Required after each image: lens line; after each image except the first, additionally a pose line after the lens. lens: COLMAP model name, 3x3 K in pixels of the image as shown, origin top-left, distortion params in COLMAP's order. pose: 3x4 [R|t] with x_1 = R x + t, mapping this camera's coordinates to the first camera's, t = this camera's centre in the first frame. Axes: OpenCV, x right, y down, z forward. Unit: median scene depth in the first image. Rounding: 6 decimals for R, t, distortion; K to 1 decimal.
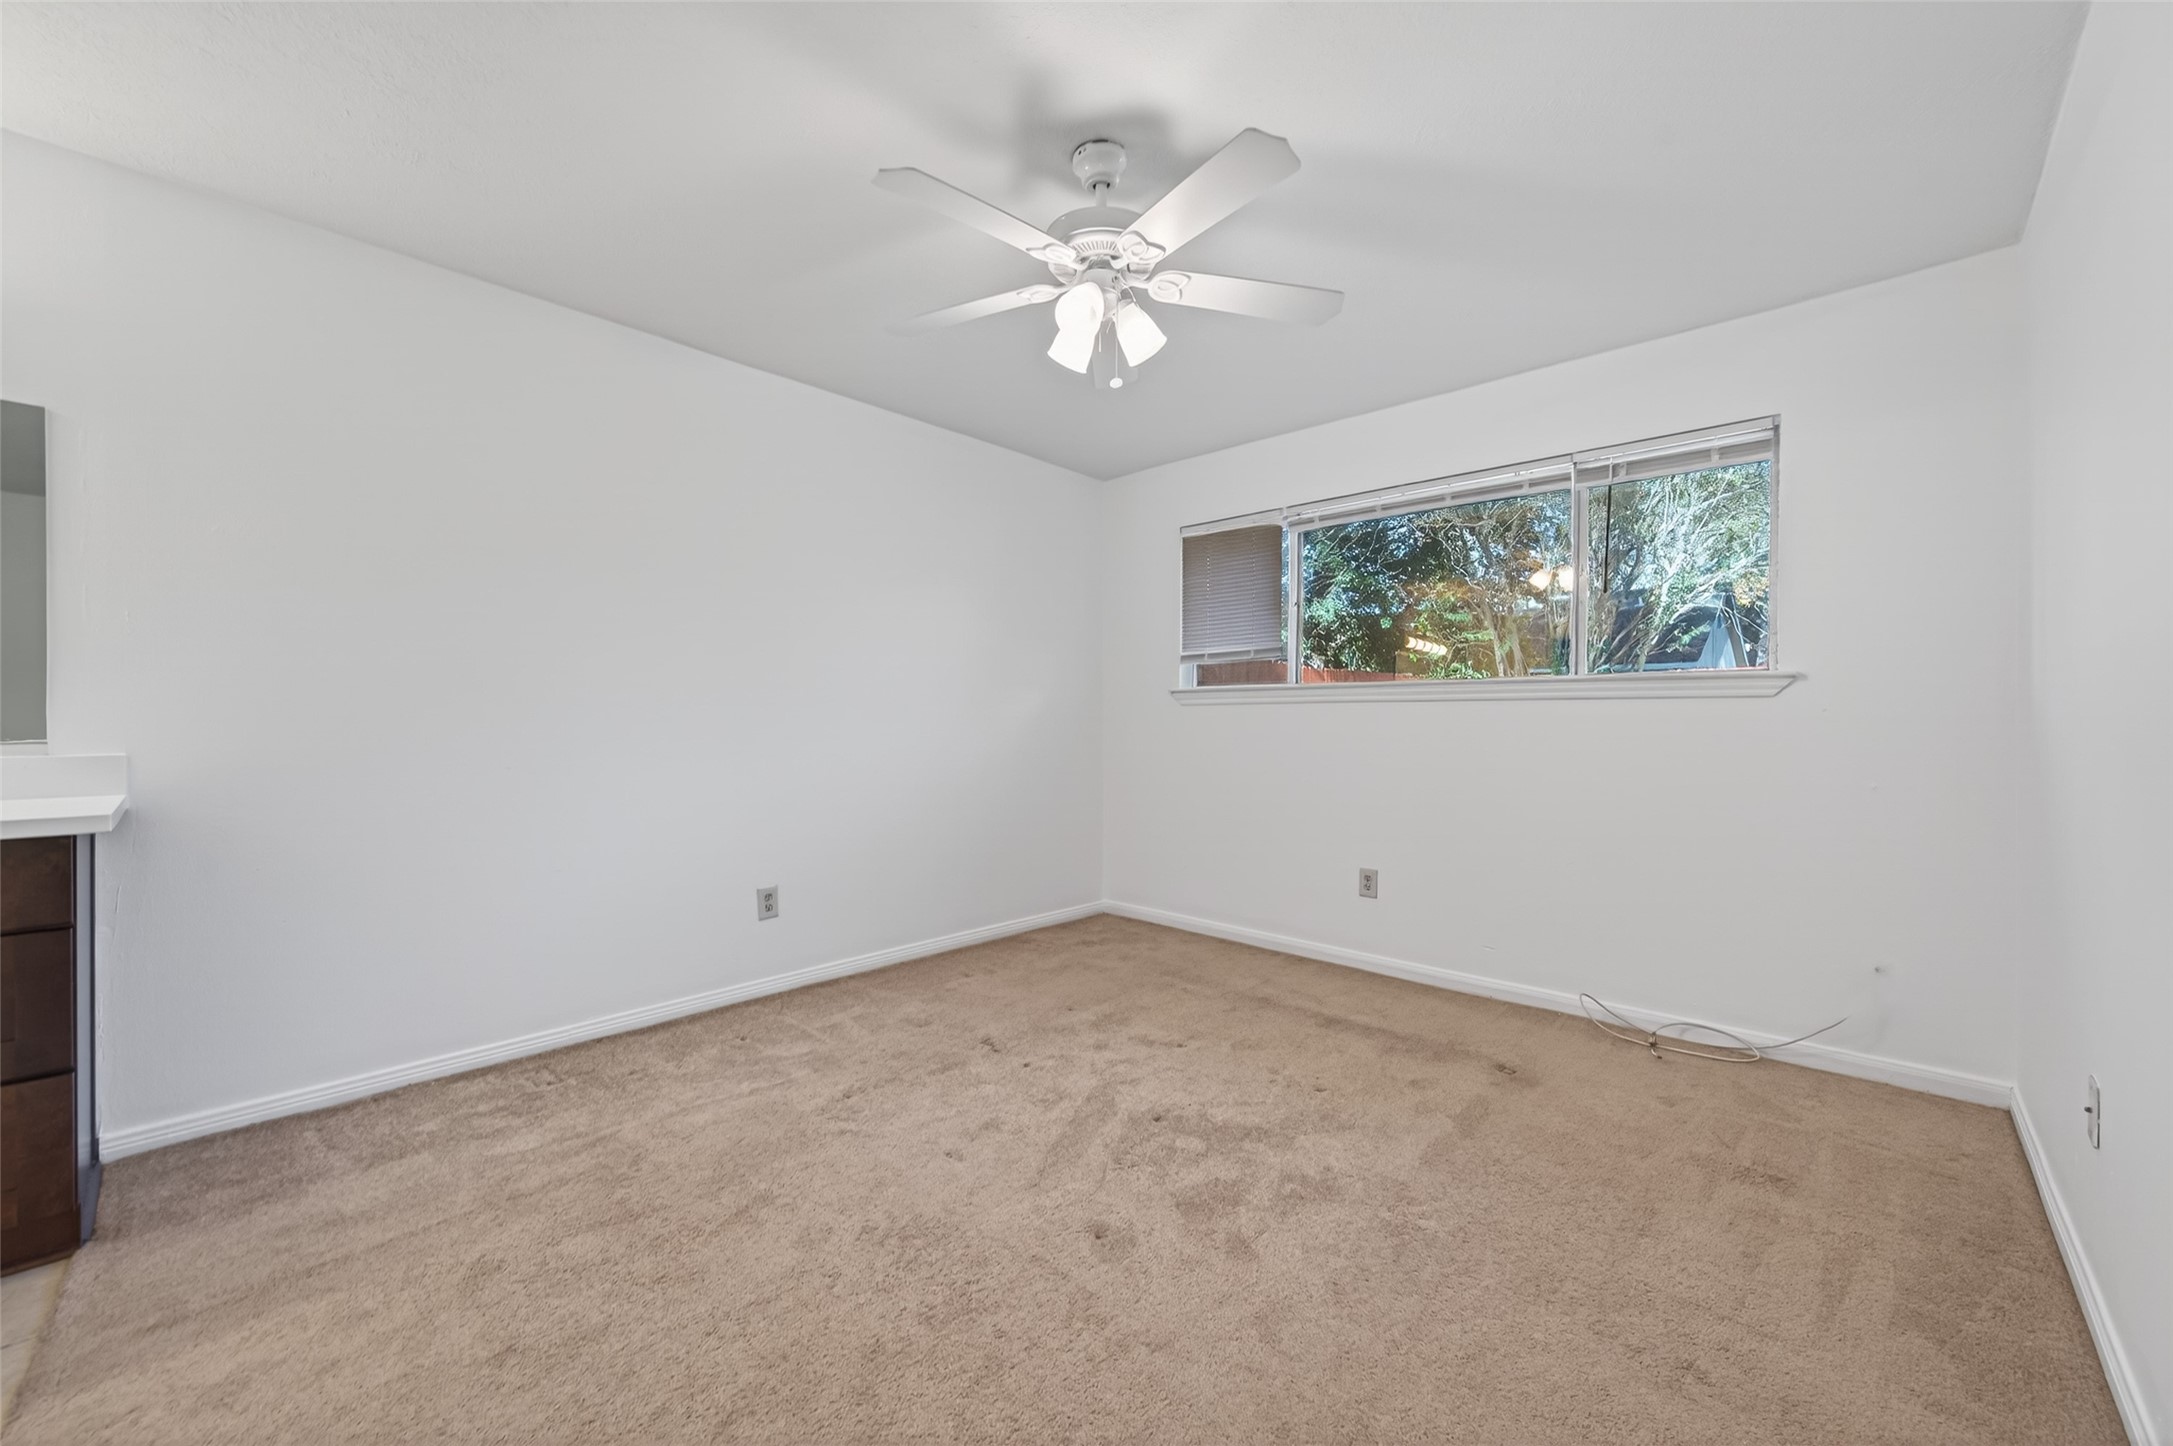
lens RADIAL K [[852.9, 0, 1087.8], [0, 852.9, 723.6], [0, 0, 1]] dist [0.003590, -0.000739]
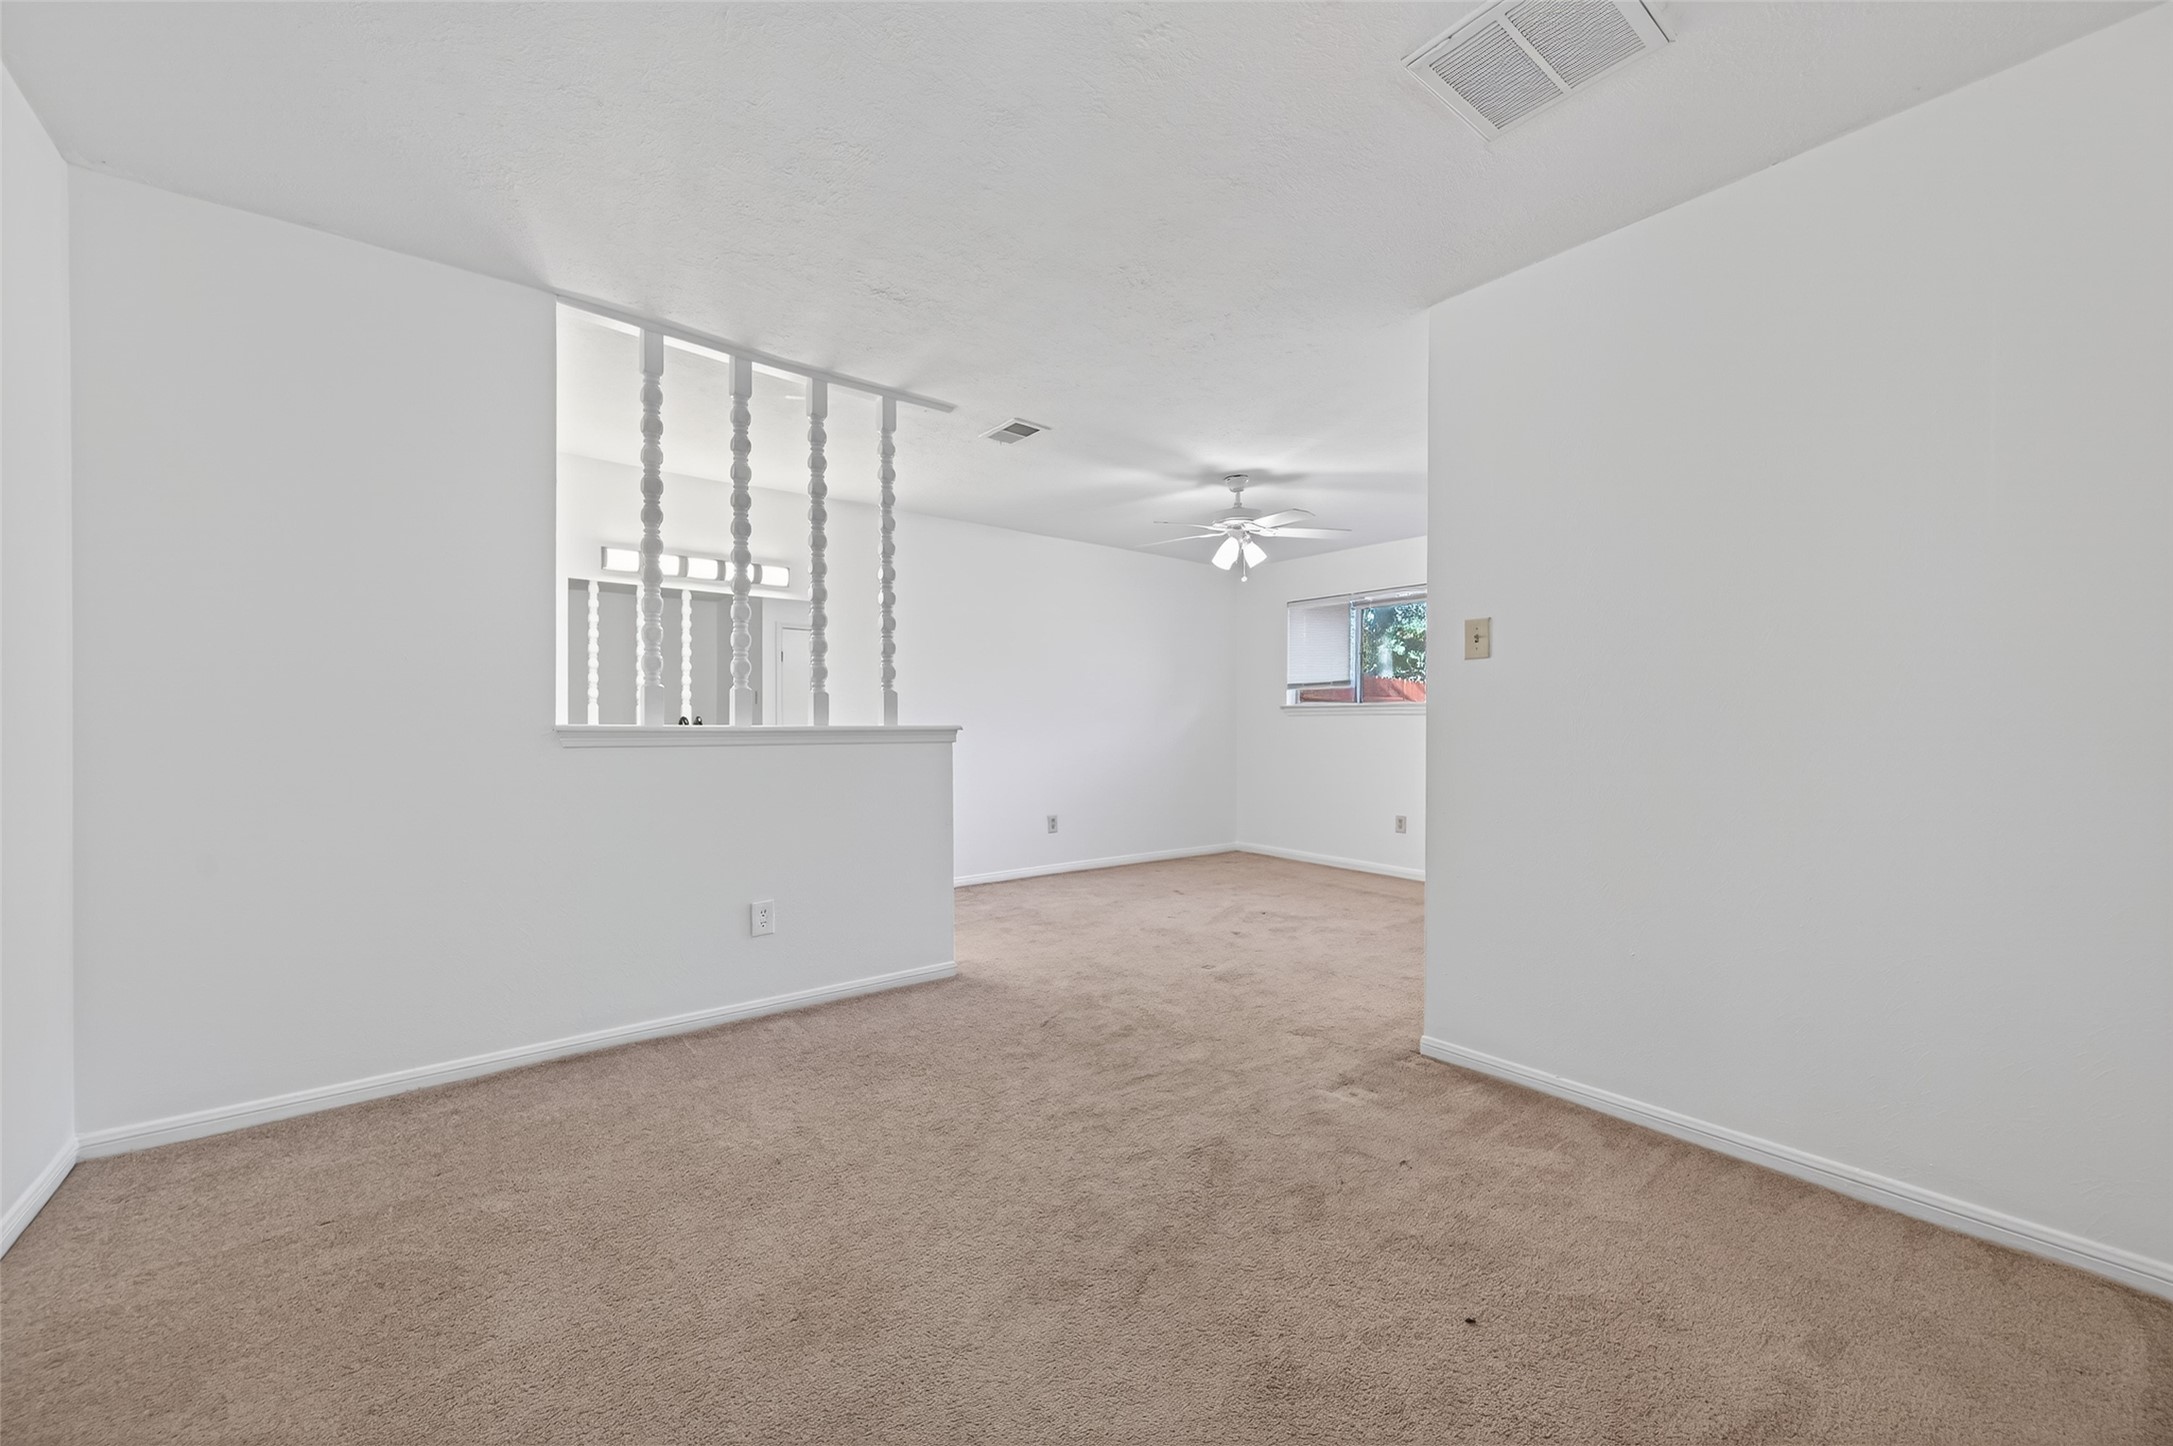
lens RADIAL K [[852.9, 0, 1077.1], [0, 852.9, 720.2], [0, 0, 1]] dist [0.003590, -0.000739]
pose [[0.986261, 0.002230, -0.165182, -0.025442], [-0.003107, 0.999982, -0.005052, -0.007290], [0.165168, 0.005495, 0.986250, -1.105784]]
